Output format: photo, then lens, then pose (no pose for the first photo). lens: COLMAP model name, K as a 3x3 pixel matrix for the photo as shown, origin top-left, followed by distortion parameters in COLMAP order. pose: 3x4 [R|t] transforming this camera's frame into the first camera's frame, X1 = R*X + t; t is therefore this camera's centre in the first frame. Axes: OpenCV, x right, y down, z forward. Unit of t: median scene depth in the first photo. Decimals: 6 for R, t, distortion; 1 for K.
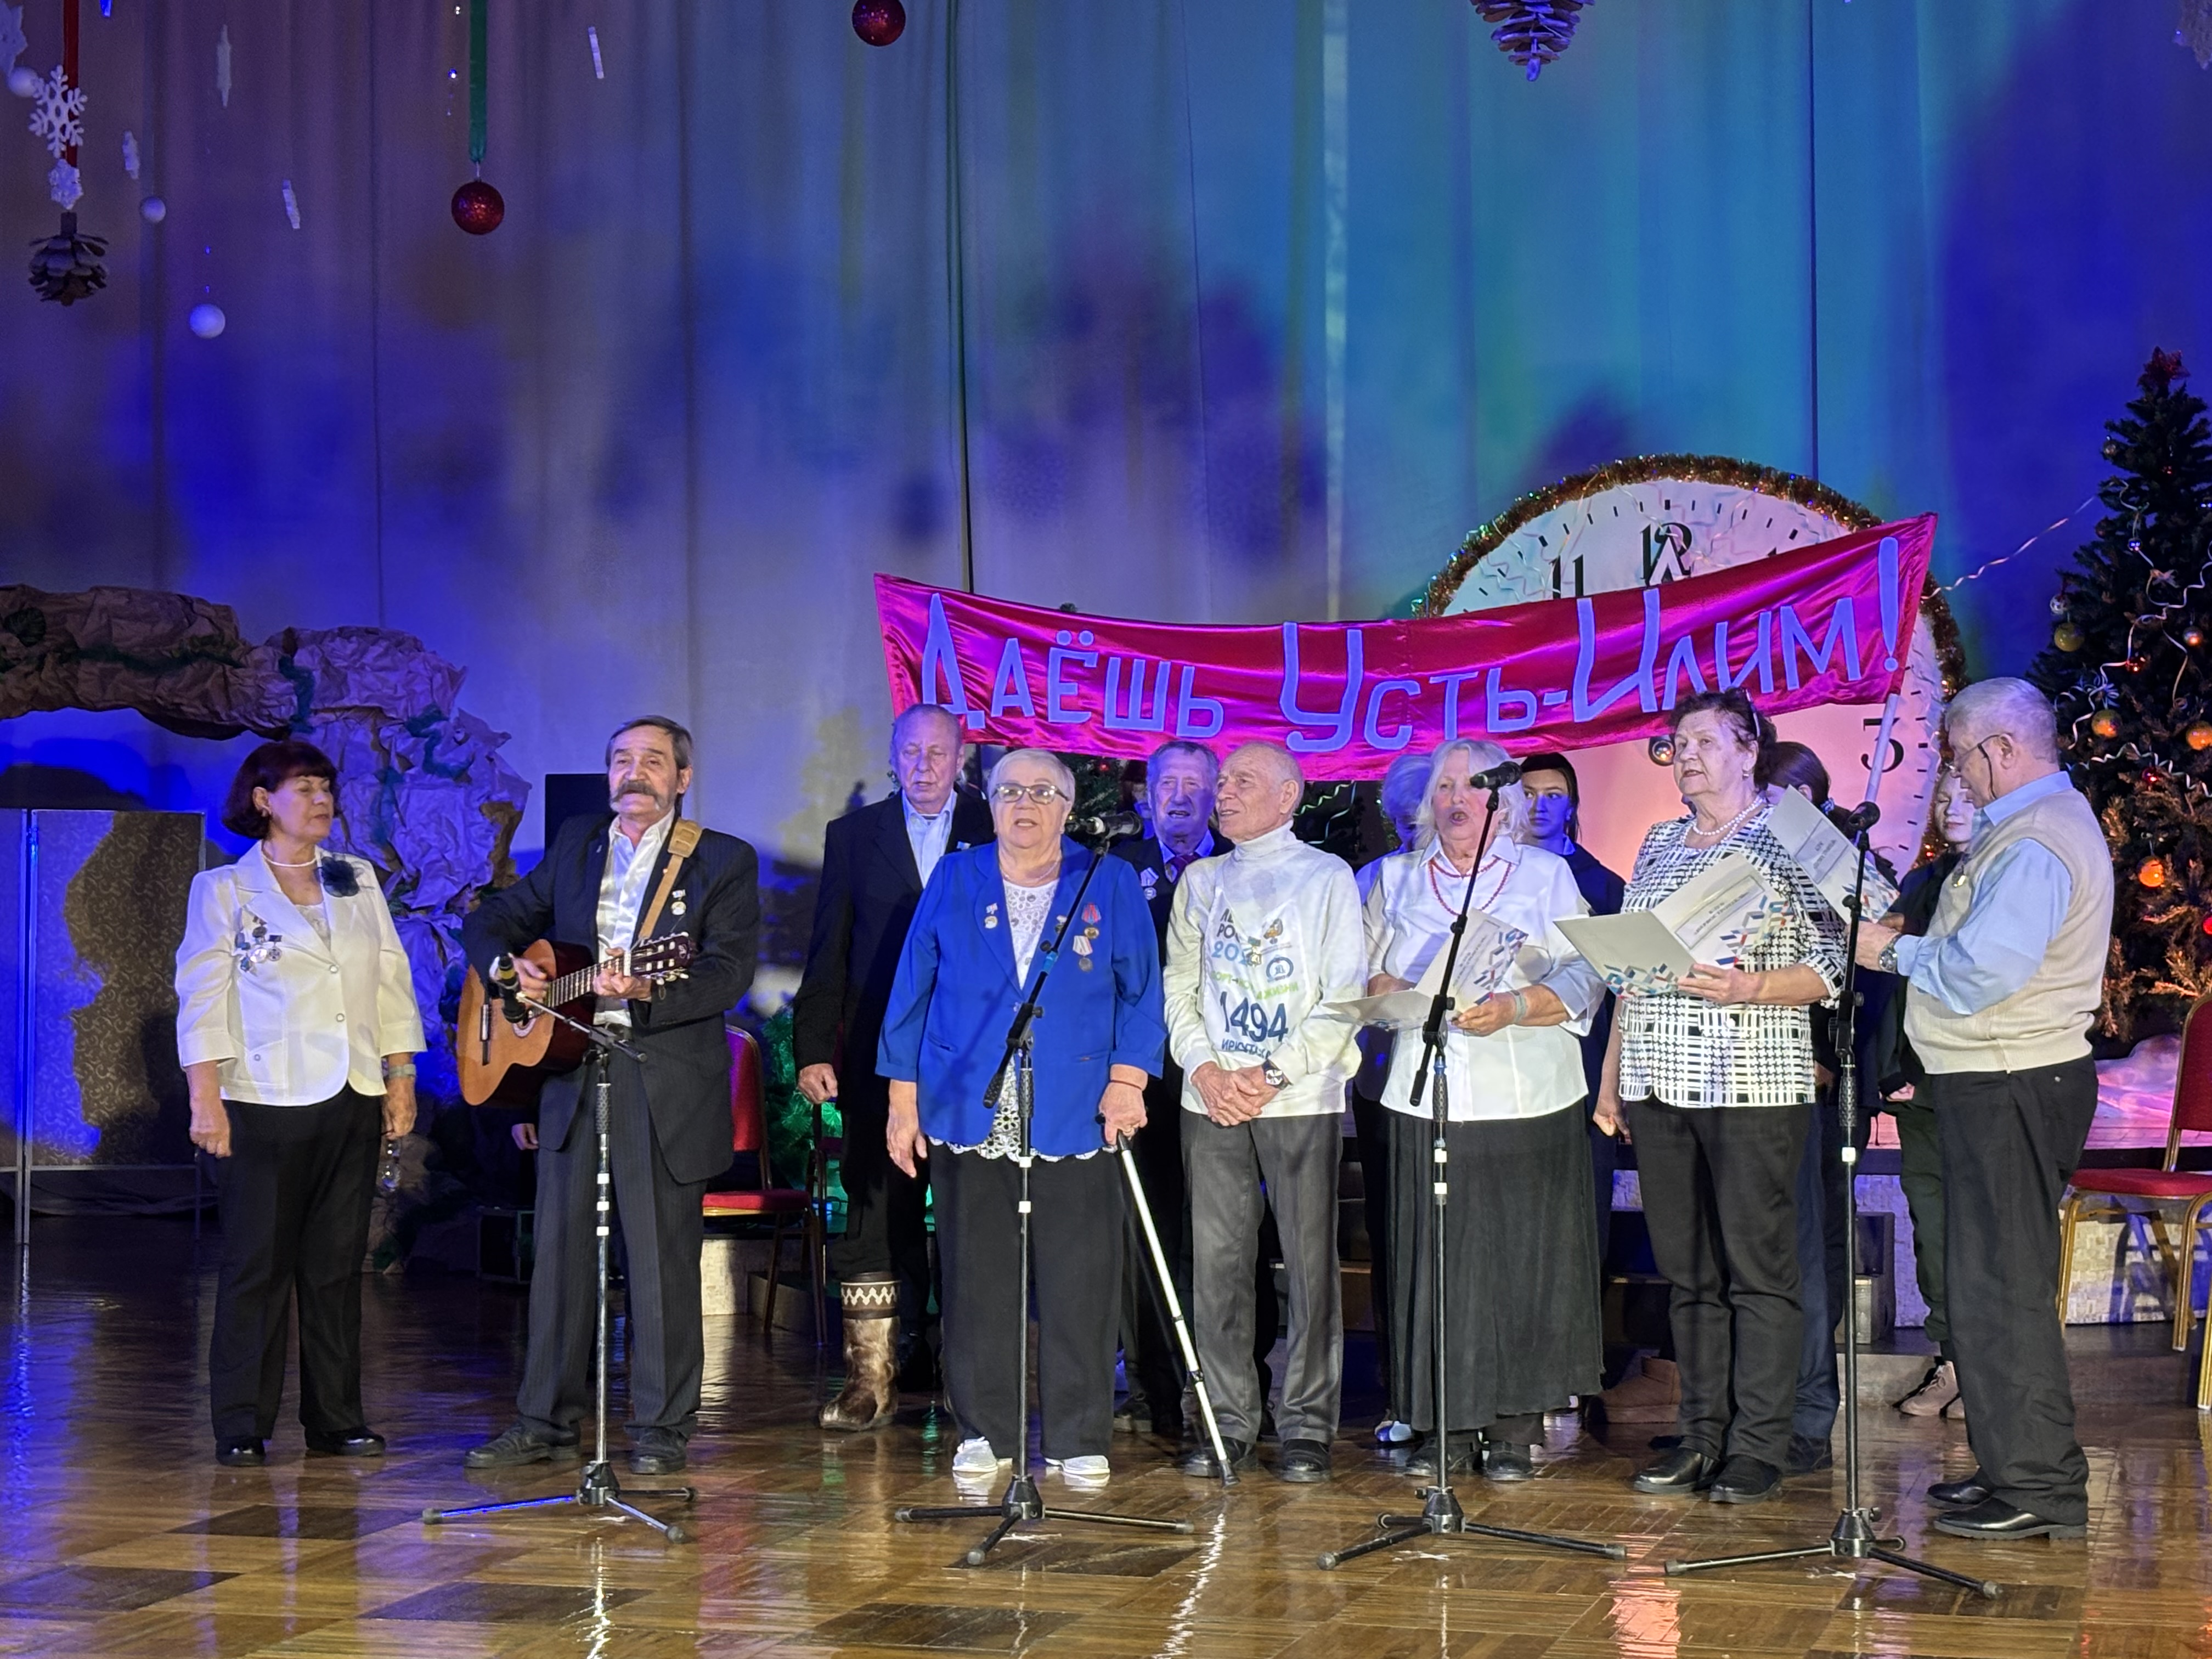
lens RADIAL K [[3936.2, 0, 1105.6], [0, 3936.2, 831.5], [0, 0, 1]] dist [0.047502, 0.000000]
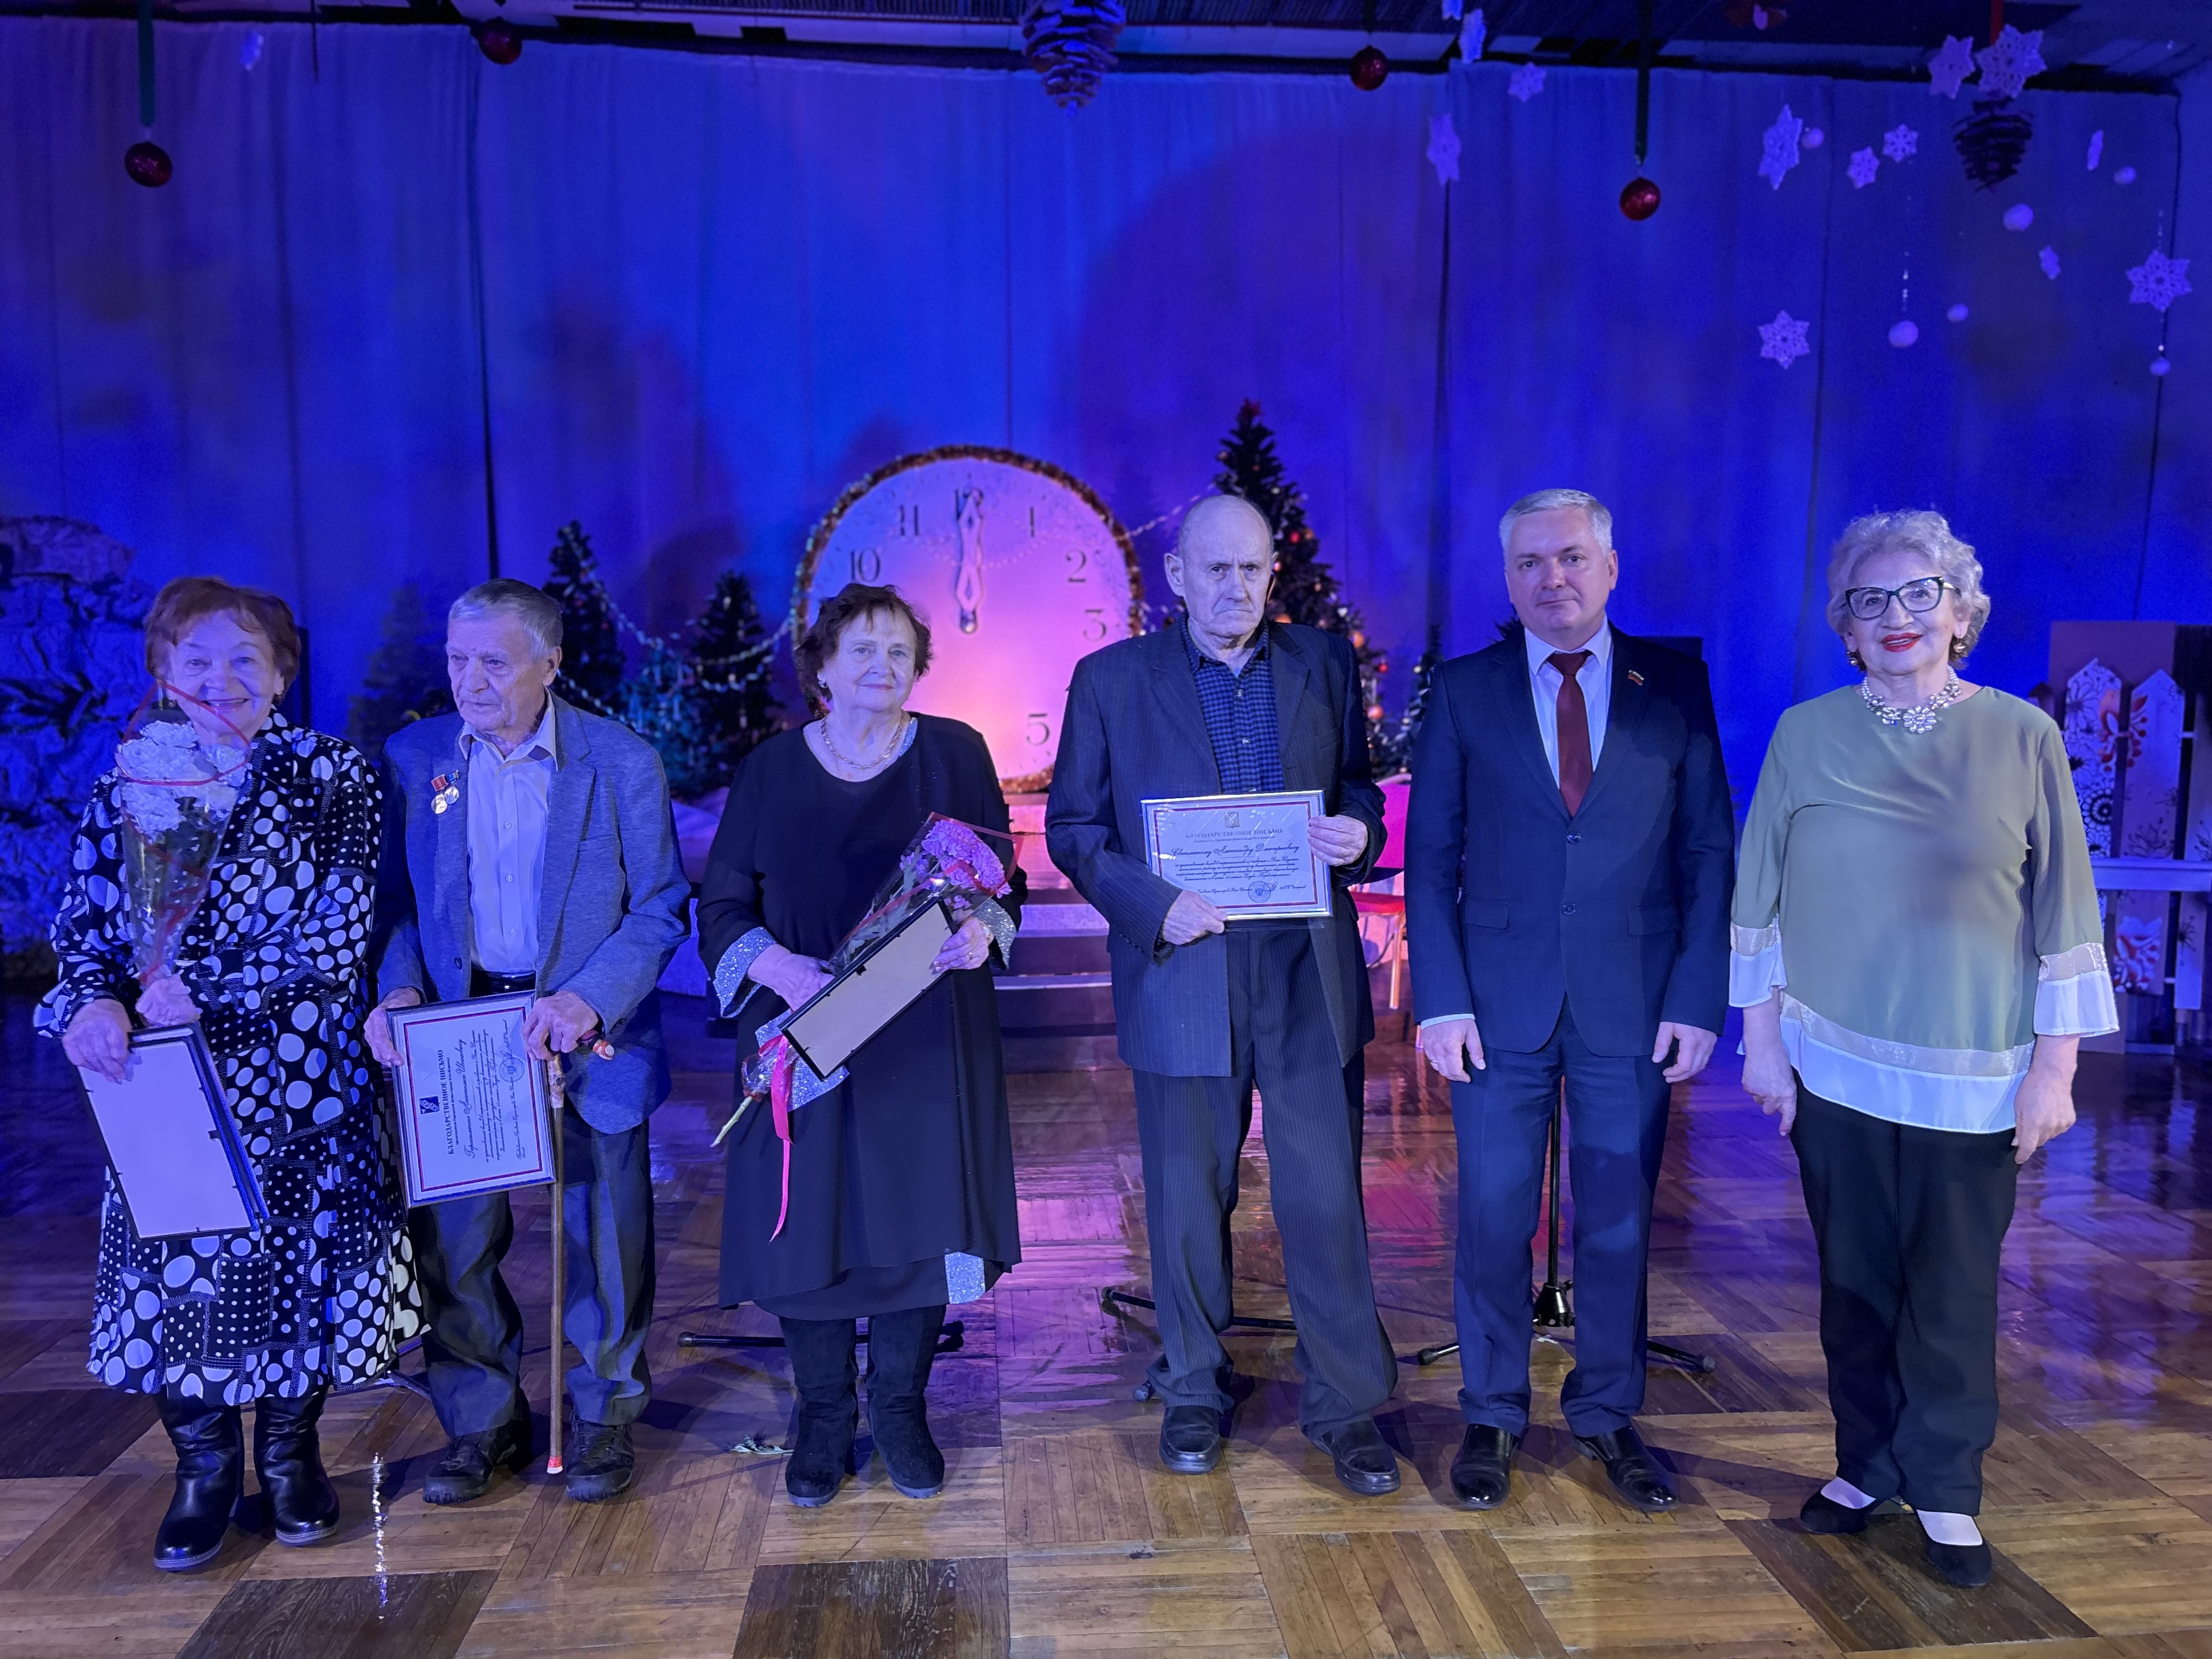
lens RADIAL K [[1676.2, 0, 1108.4], [0, 1676.2, 819.2], [0, 0, 1]] dist [-0.012578, -0.008492]
pose [[0.929095, -0.019535, 0.369324, -0.061332], [-0.018072, 0.995013, 0.098091, -0.009286], [-0.369399, -0.097811, 0.924109, 0.308716]]
